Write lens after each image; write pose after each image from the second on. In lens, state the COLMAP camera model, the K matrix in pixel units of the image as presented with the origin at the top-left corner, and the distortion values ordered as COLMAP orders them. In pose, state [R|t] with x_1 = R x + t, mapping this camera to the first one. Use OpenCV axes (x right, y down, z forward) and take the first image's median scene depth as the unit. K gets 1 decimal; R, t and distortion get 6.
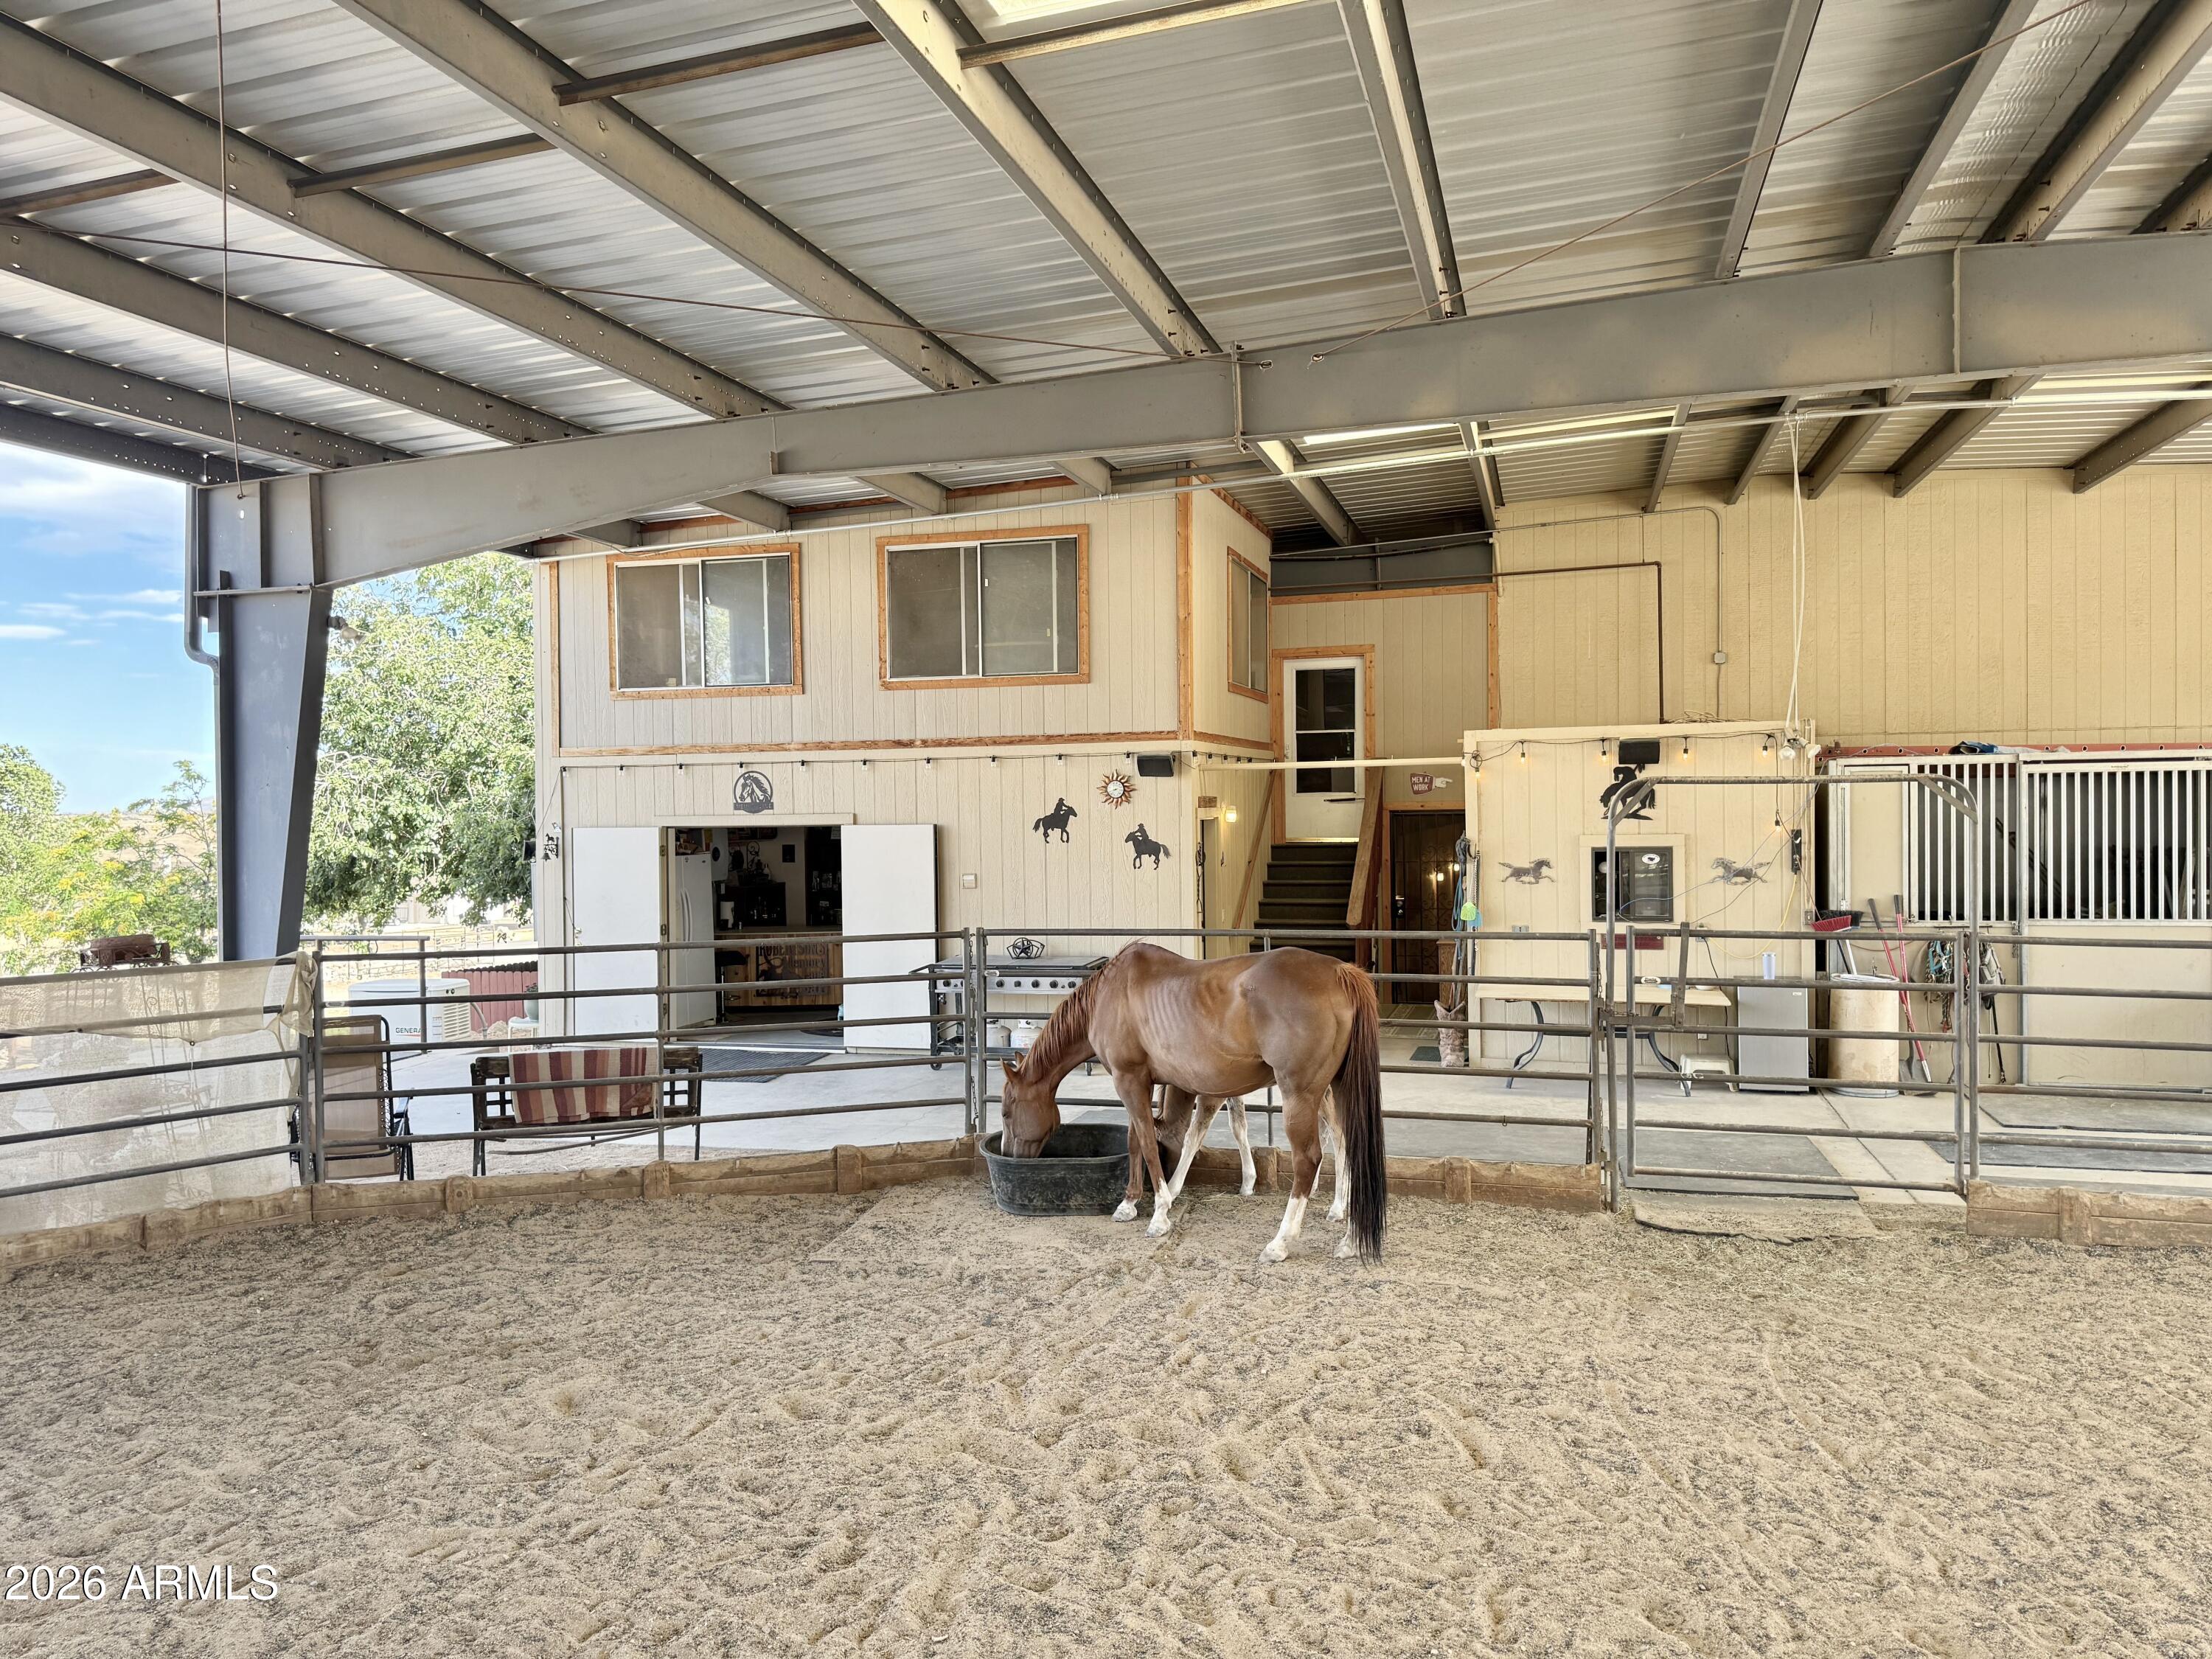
lens RADIAL K [[1577.1, 0, 1106.0], [0, 1577.1, 829.5], [0, 0, 1]] dist [0.069867, -0.000324]
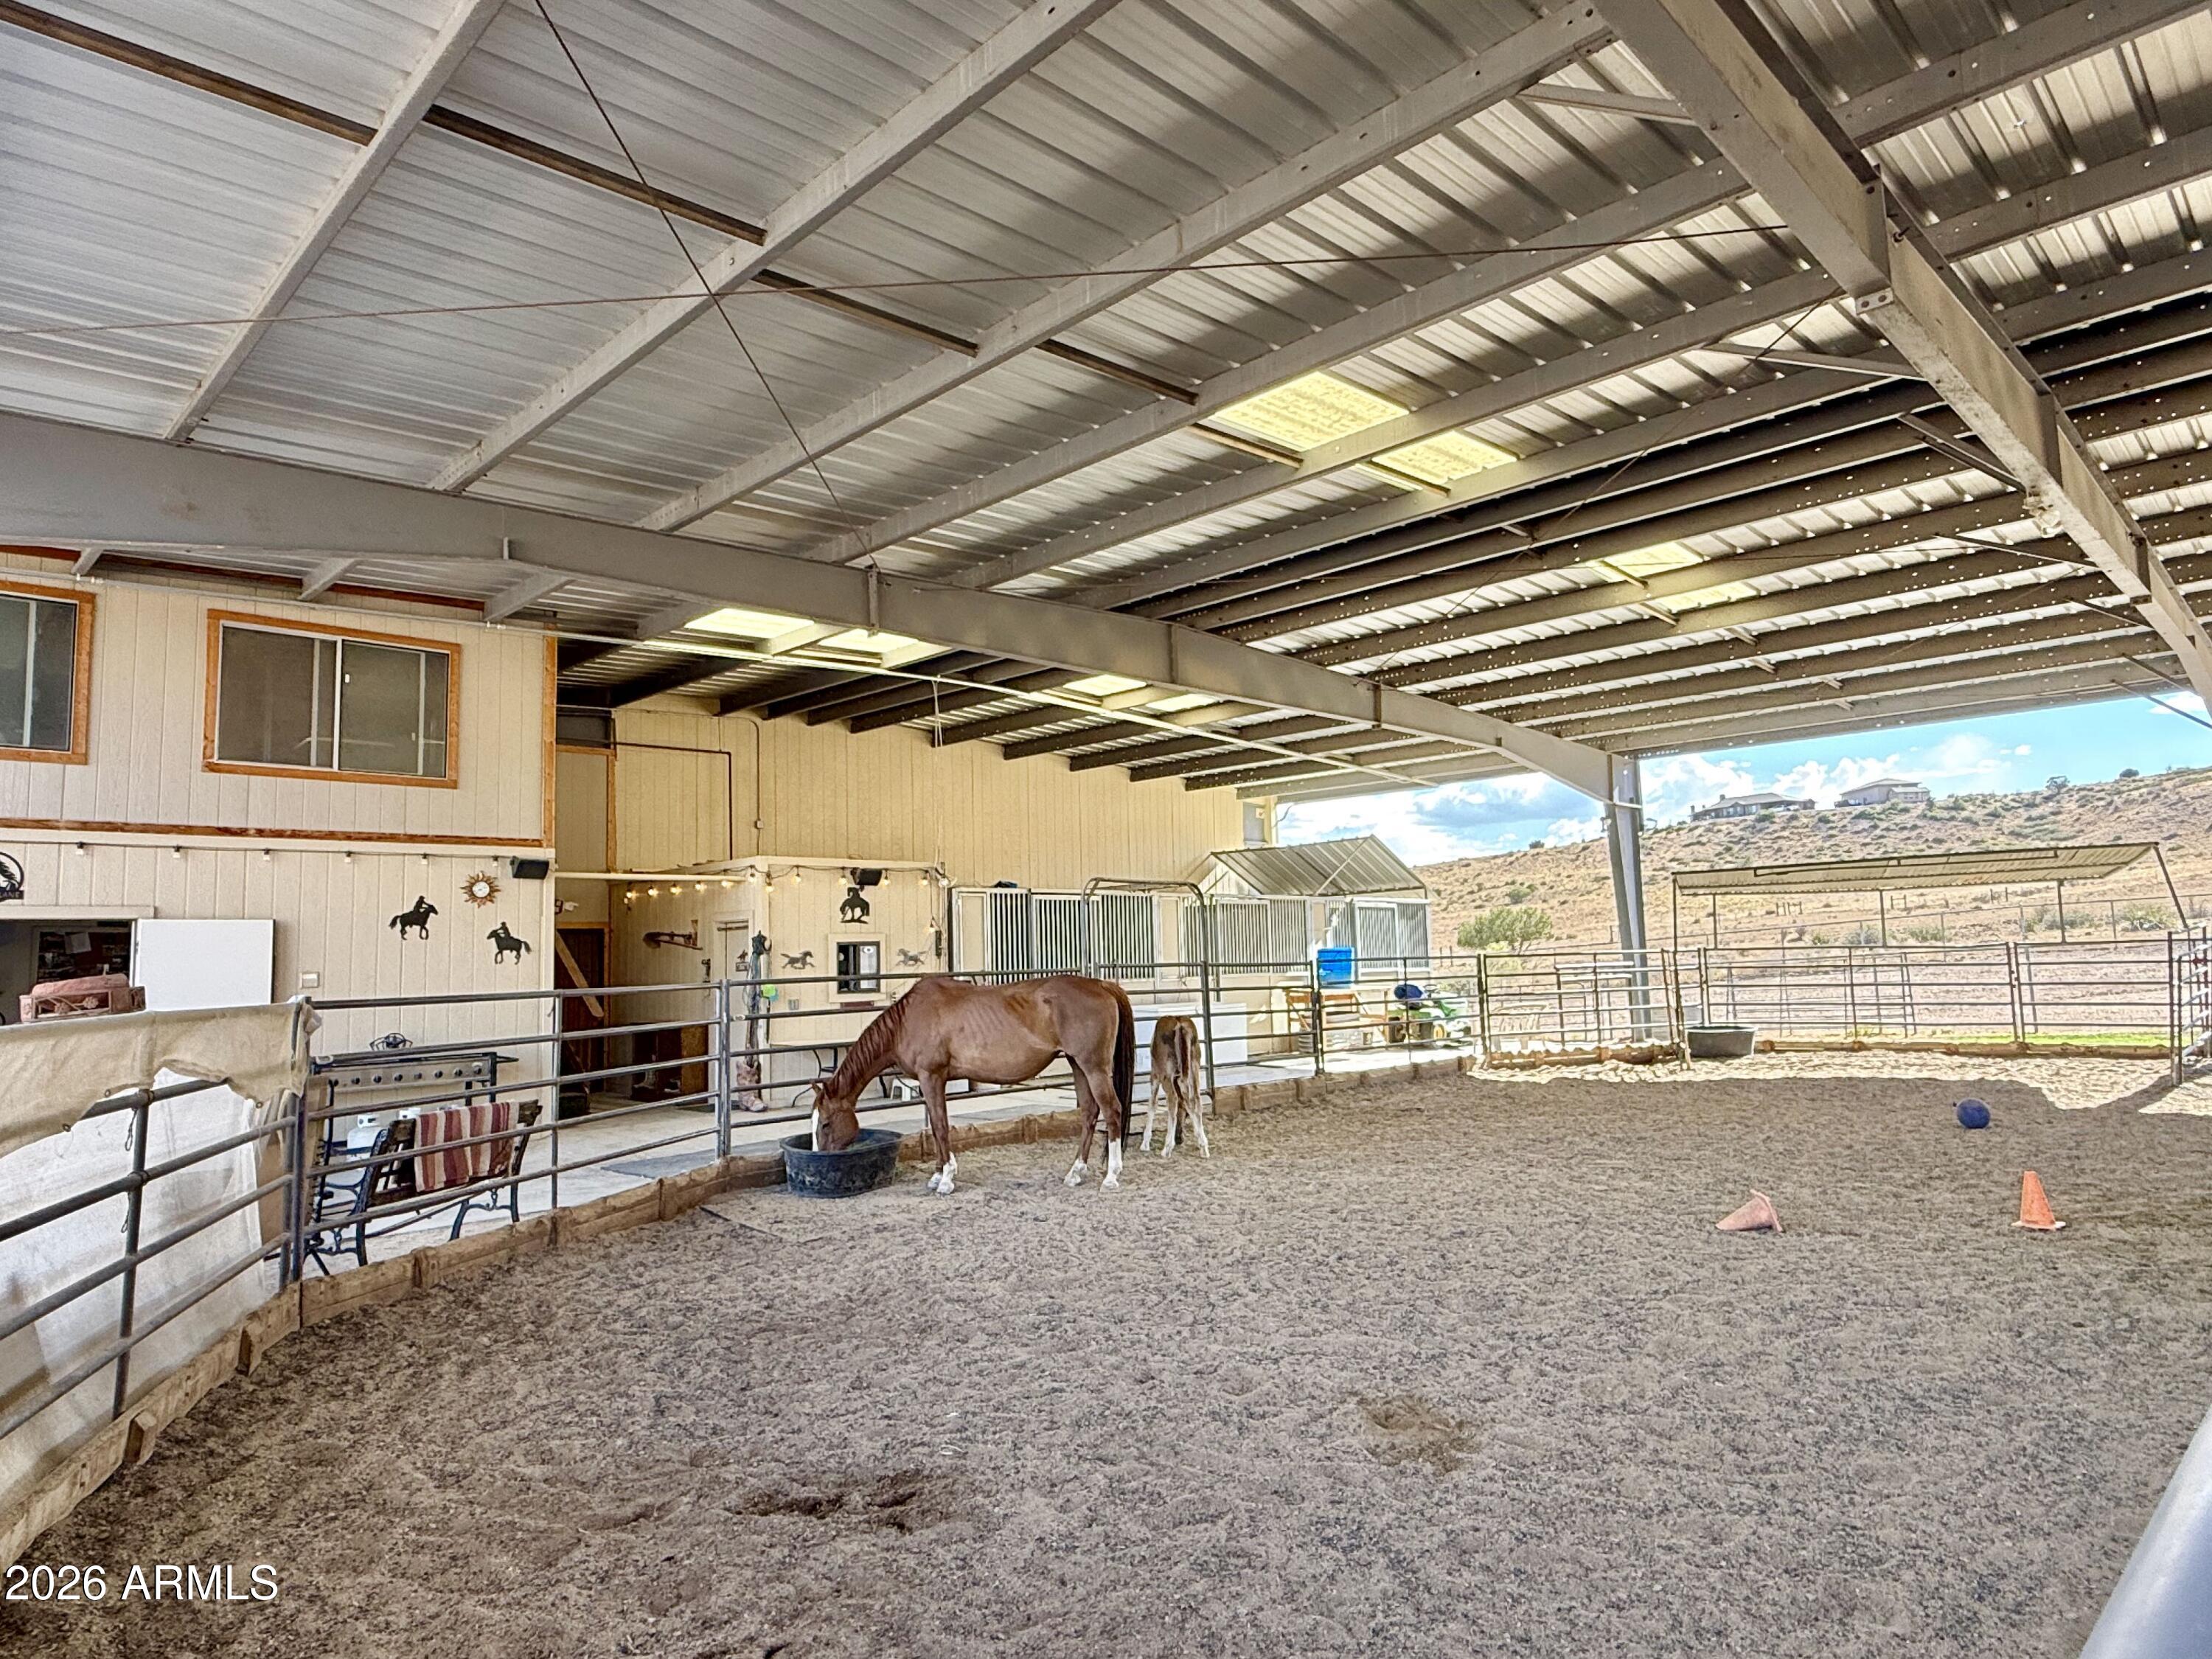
lens RADIAL K [[1315.3, 0, 1106.0], [0, 1315.3, 829.5], [0, 0, 1]] dist [-0.001637, -0.000617]
pose [[0.481104, 0.087327, 0.872303, -0.568275], [0.034290, 0.992390, -0.118261, 0.053968], [-0.875993, 0.086807, 0.474448, 0.196905]]
